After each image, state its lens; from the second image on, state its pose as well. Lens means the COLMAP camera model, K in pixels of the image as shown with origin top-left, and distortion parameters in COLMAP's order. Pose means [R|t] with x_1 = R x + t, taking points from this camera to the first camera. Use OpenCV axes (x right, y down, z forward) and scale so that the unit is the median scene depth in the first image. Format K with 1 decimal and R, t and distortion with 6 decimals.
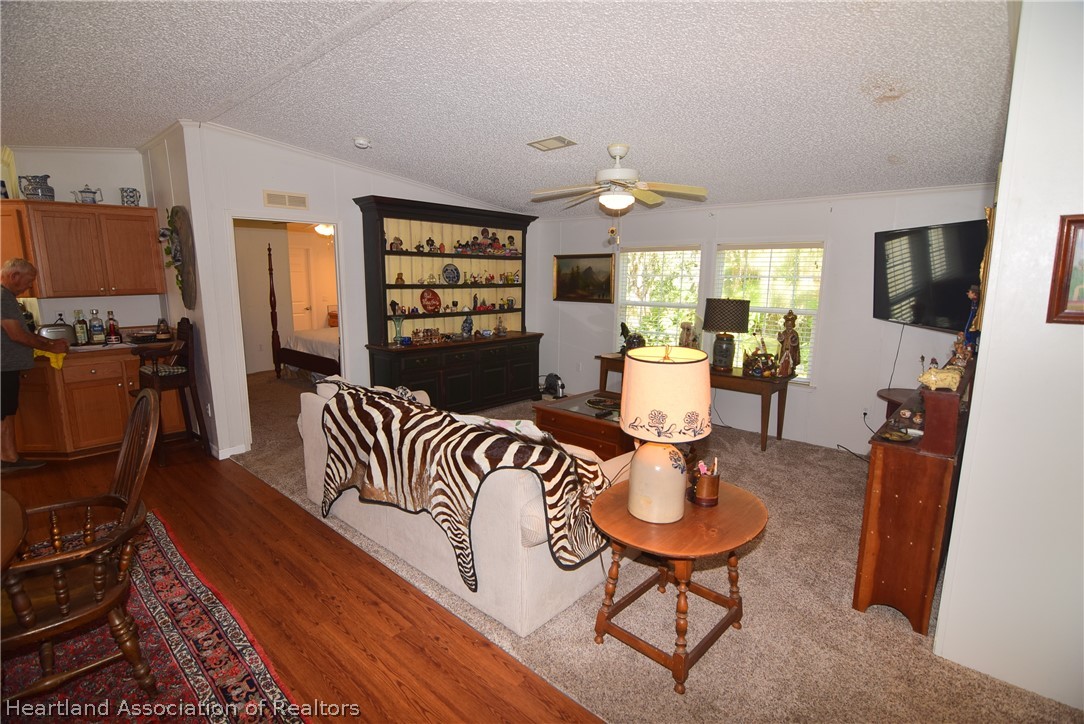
lens RADIAL K [[525.6, 0, 537.6], [0, 525.6, 369.3], [0, 0, 1]] dist [-0.006780, -0.009181]
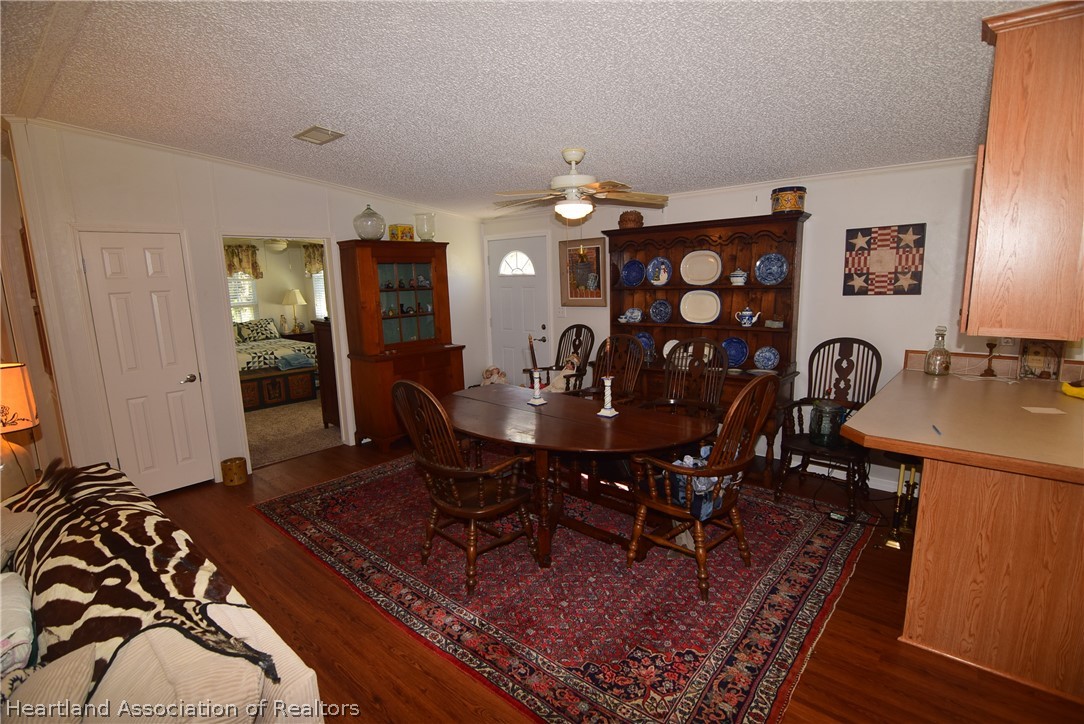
lens RADIAL K [[525.6, 0, 537.6], [0, 525.6, 369.3], [0, 0, 1]] dist [-0.006780, -0.009181]
pose [[-0.999624, 0.024159, -0.012974, -0.493456], [0.017984, 0.934709, 0.354960, -0.205310], [0.020702, 0.354593, -0.934792, 1.036892]]
